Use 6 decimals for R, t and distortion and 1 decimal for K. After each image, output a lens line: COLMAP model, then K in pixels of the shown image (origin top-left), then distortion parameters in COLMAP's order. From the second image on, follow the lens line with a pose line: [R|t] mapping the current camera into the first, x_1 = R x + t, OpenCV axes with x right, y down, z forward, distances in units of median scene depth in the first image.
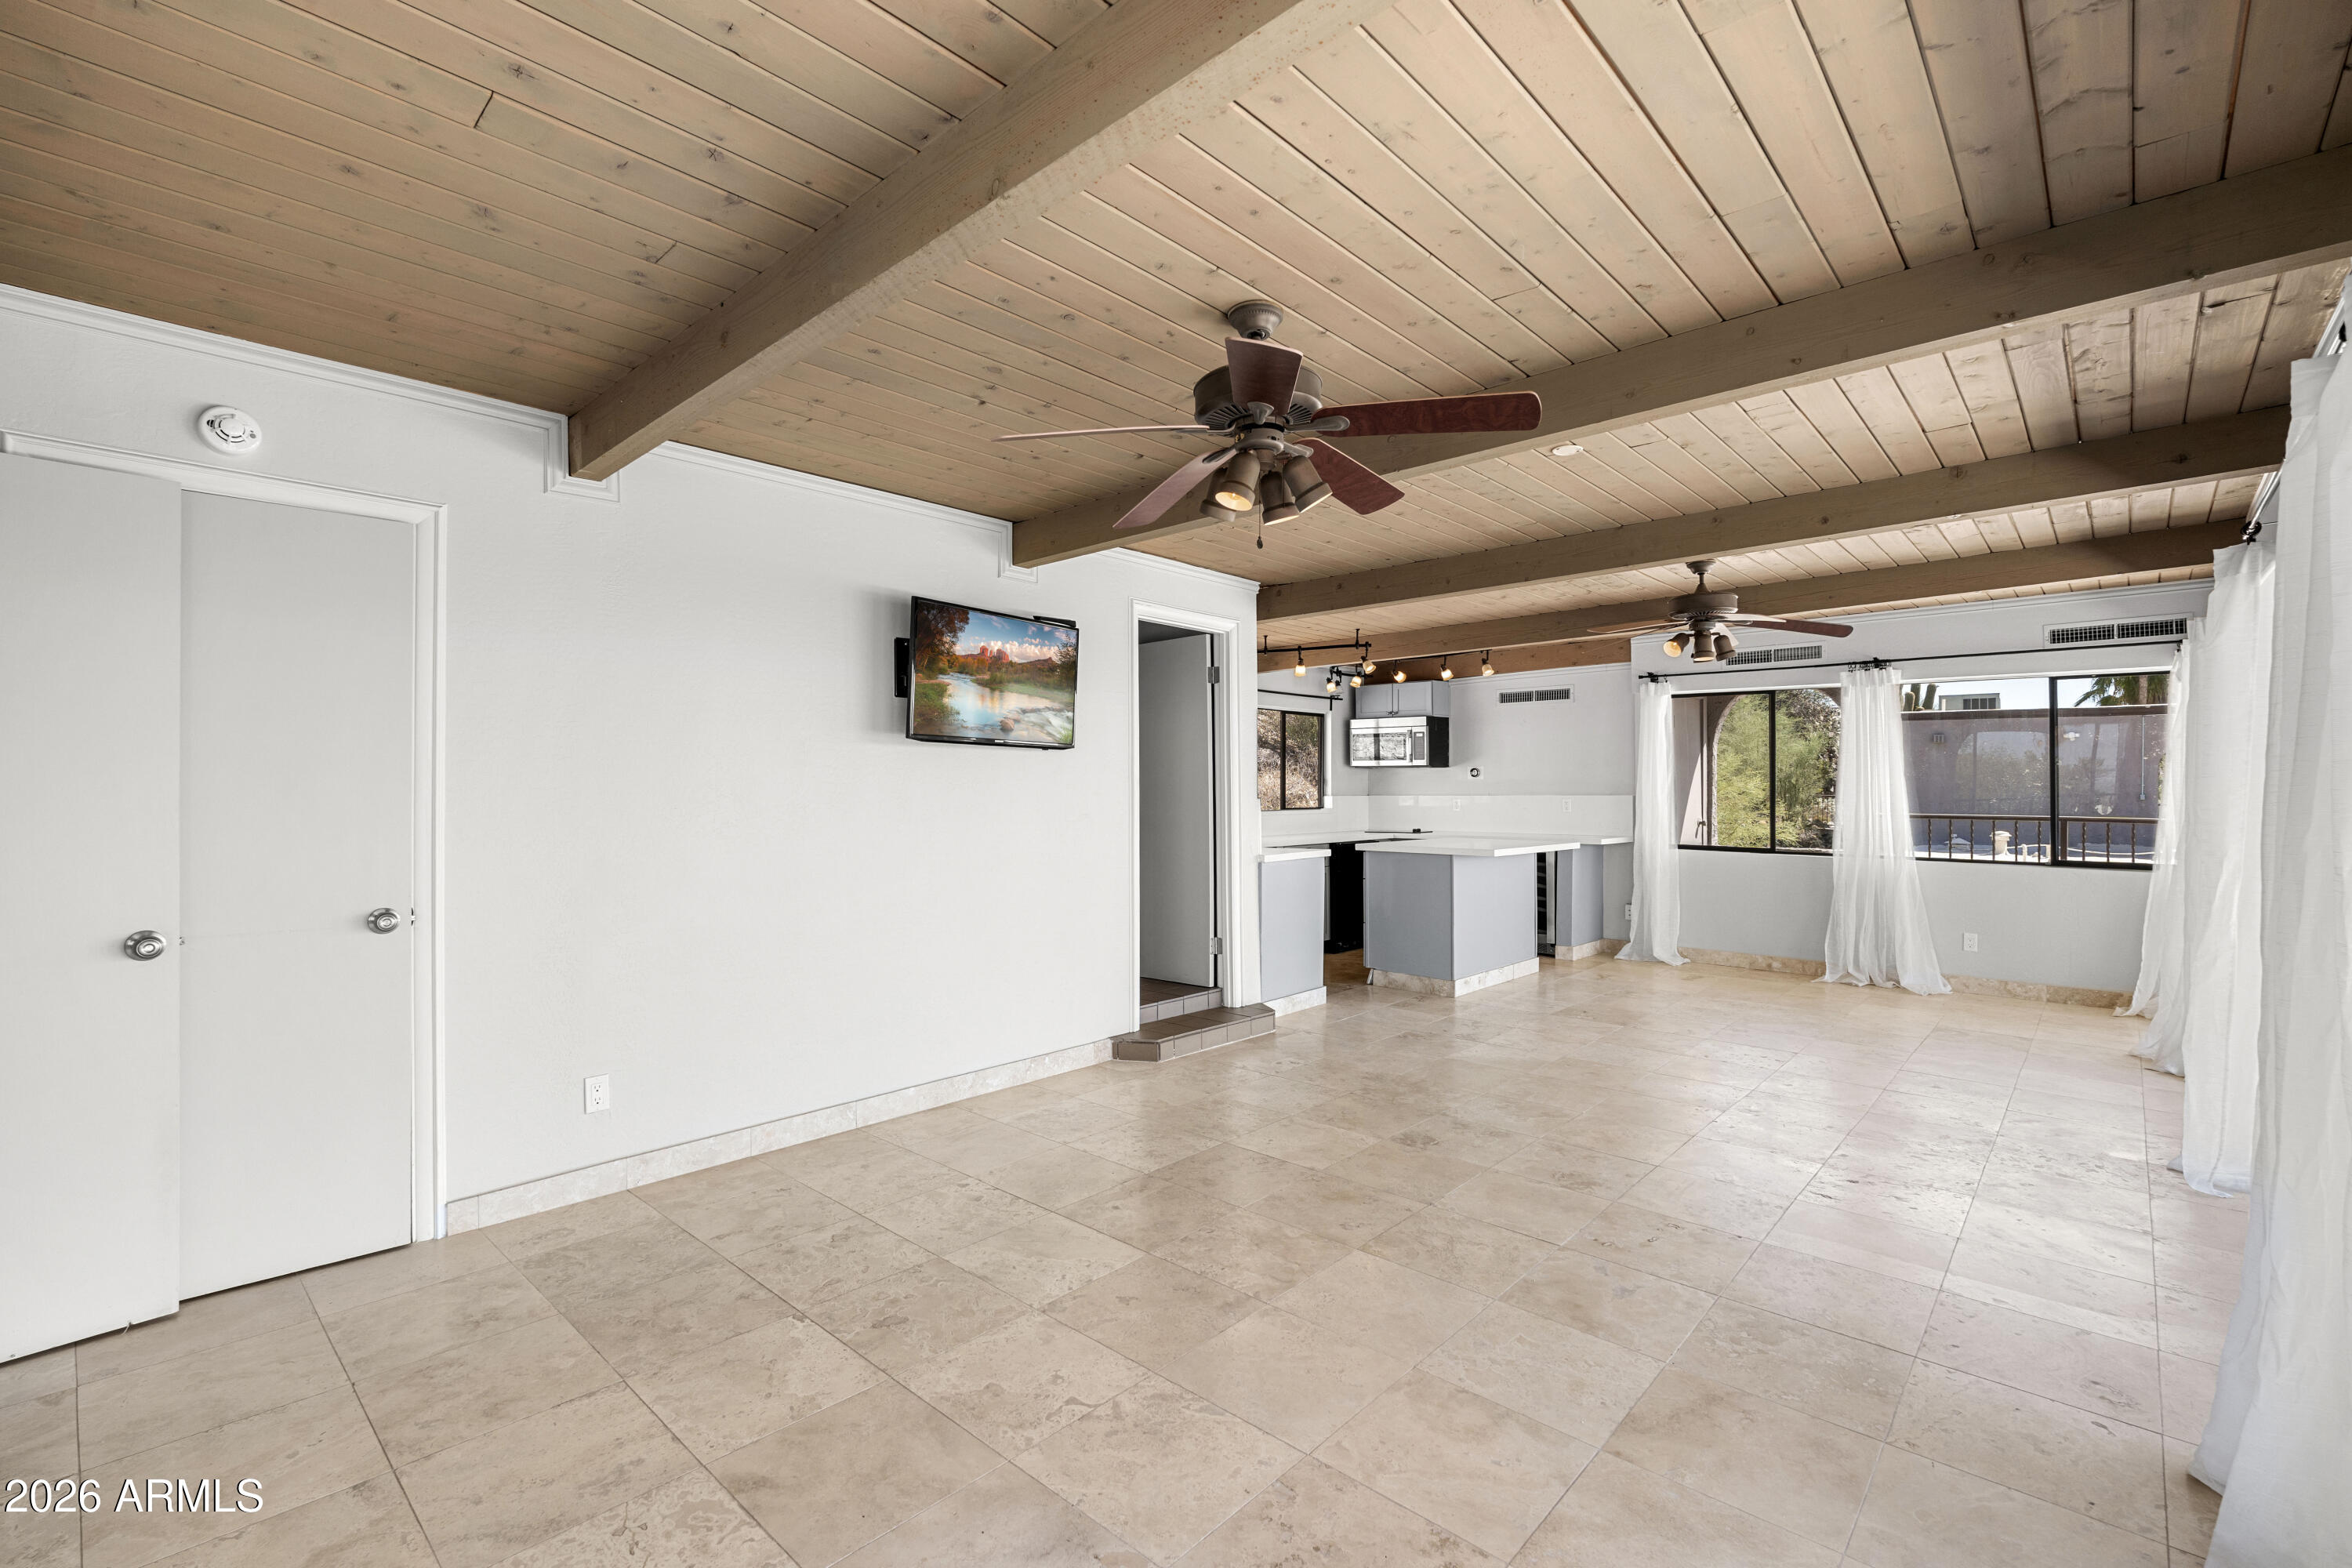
lens RADIAL K [[1028.6, 0, 1156.5], [0, 1028.6, 793.5], [0, 0, 1]] dist [-0.001387, -0.000152]
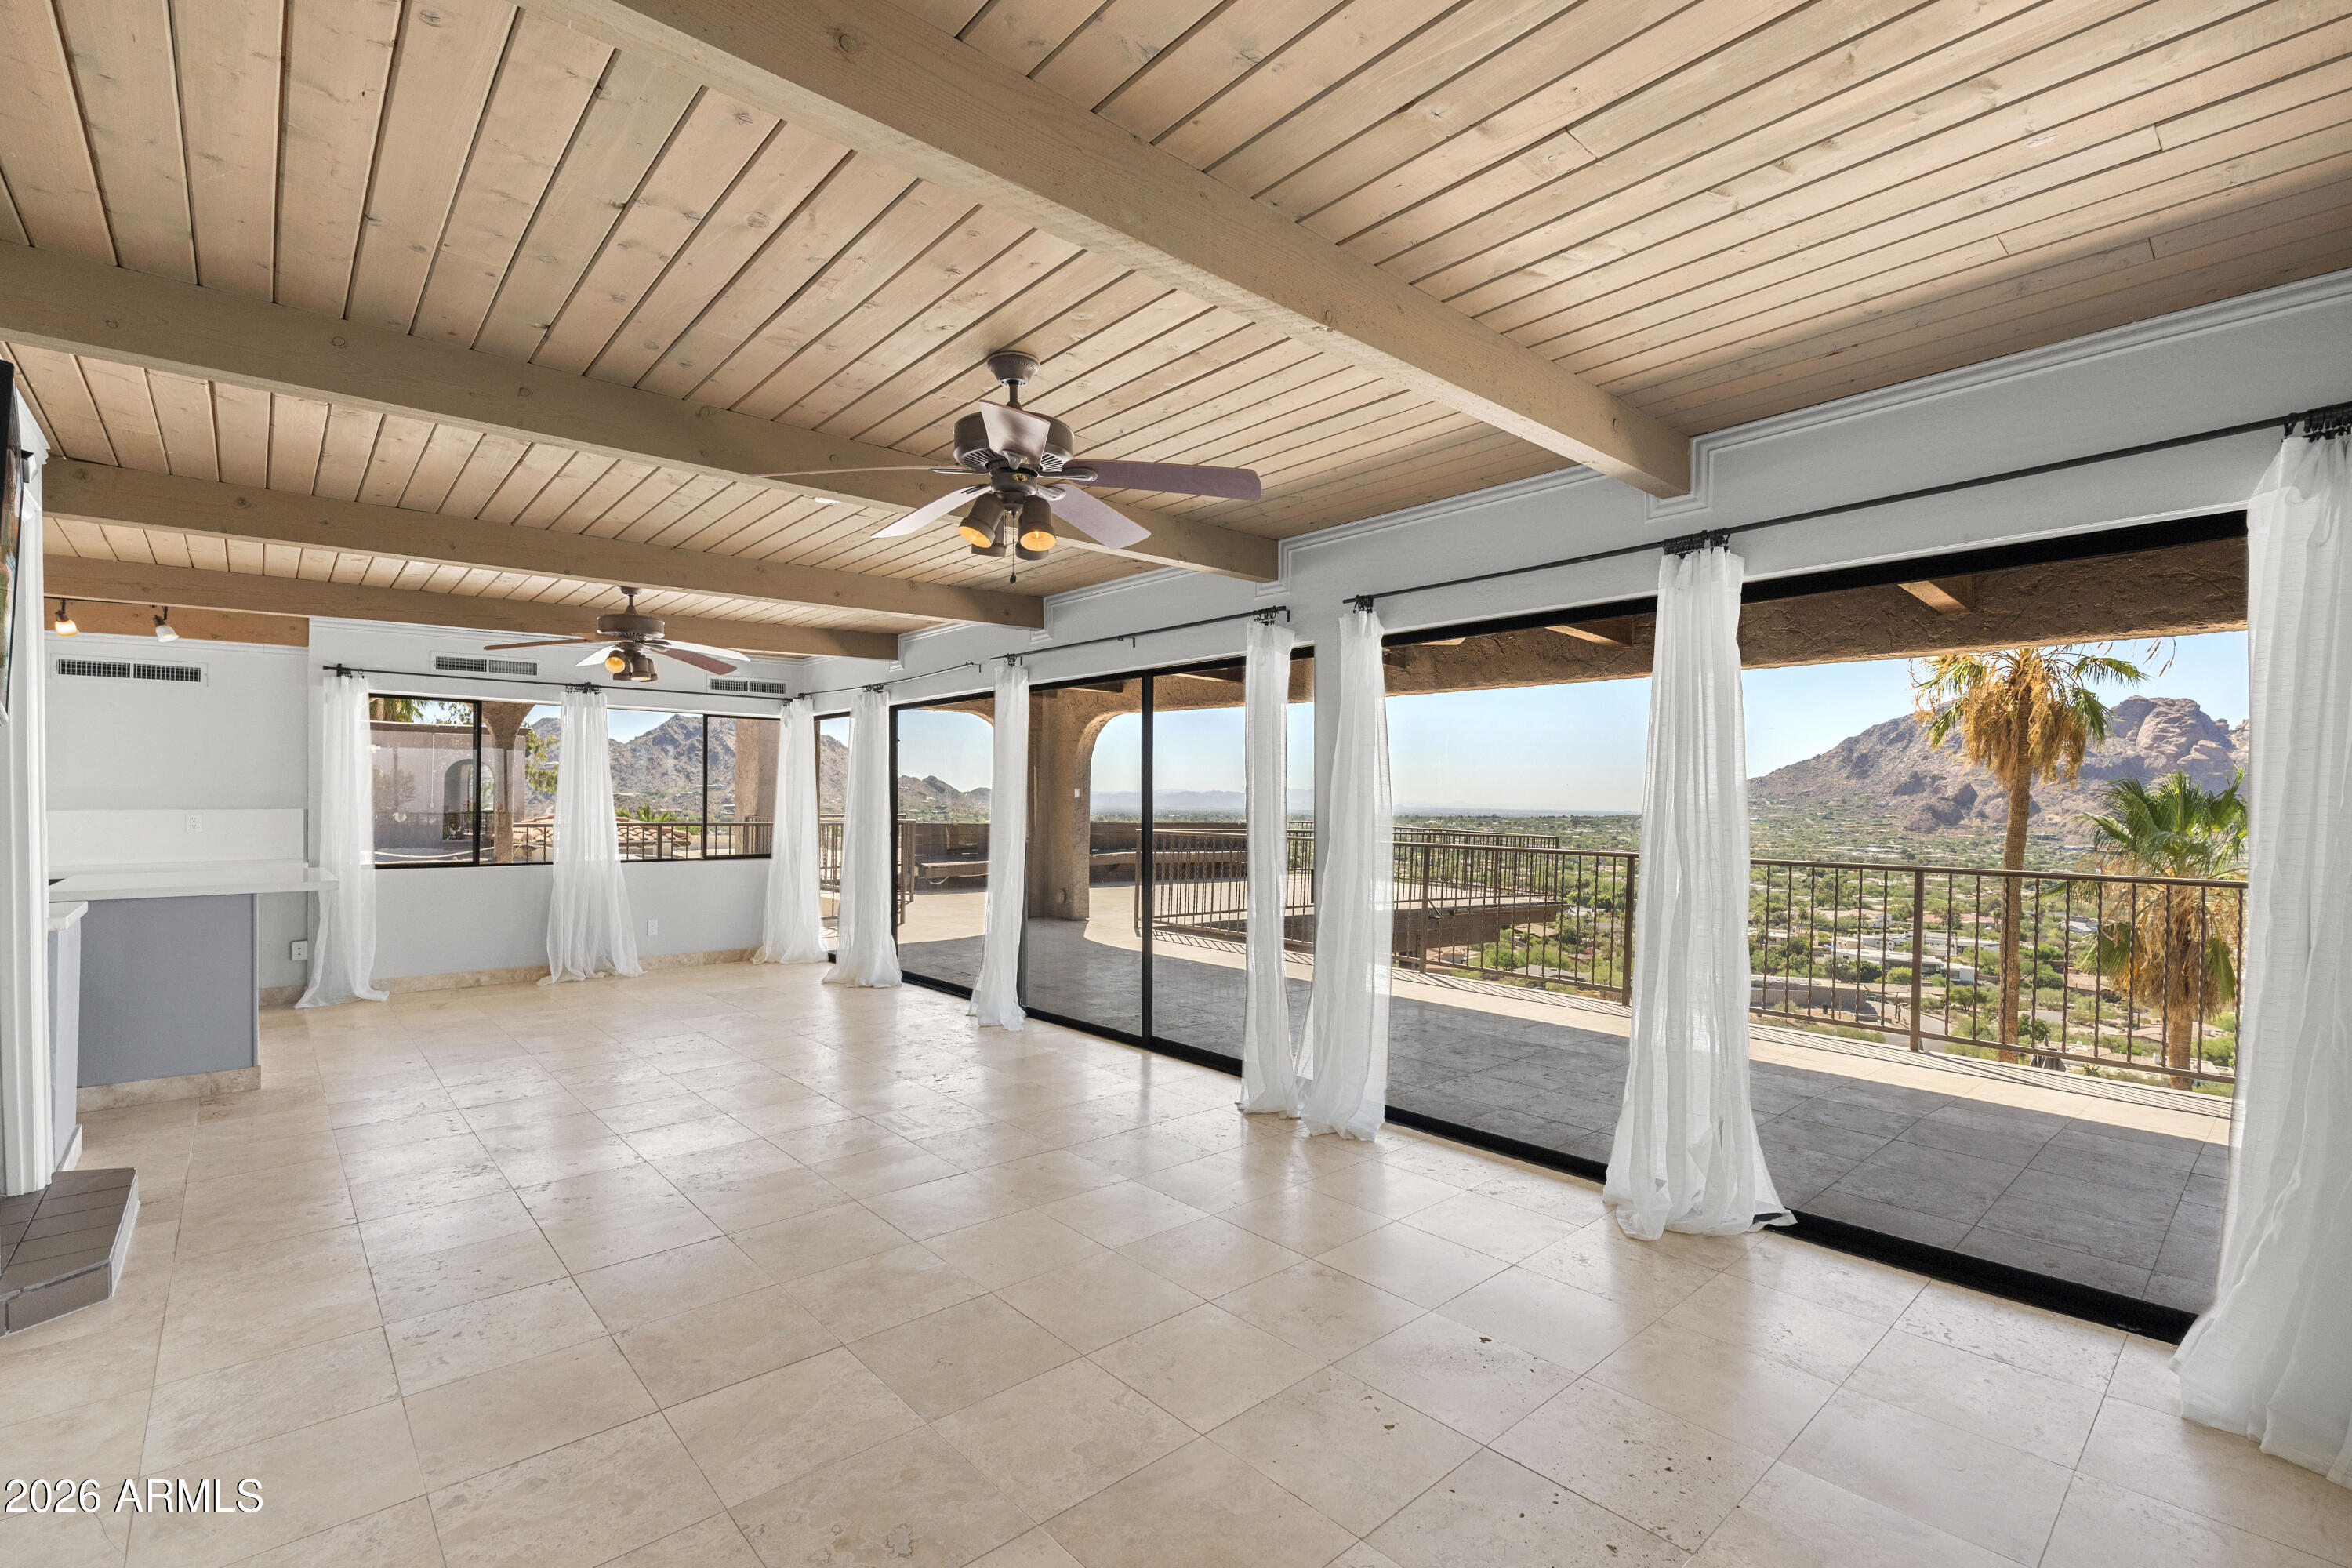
lens RADIAL K [[1028.6, 0, 1176.0], [0, 1028.6, 792.9], [0, 0, 1]] dist [-0.001387, -0.000152]
pose [[0.092409, 0.006790, 0.995698, -0.325523], [0.004972, 0.999961, -0.007281, -0.001600], [-0.995709, 0.005624, 0.092372, 0.249778]]
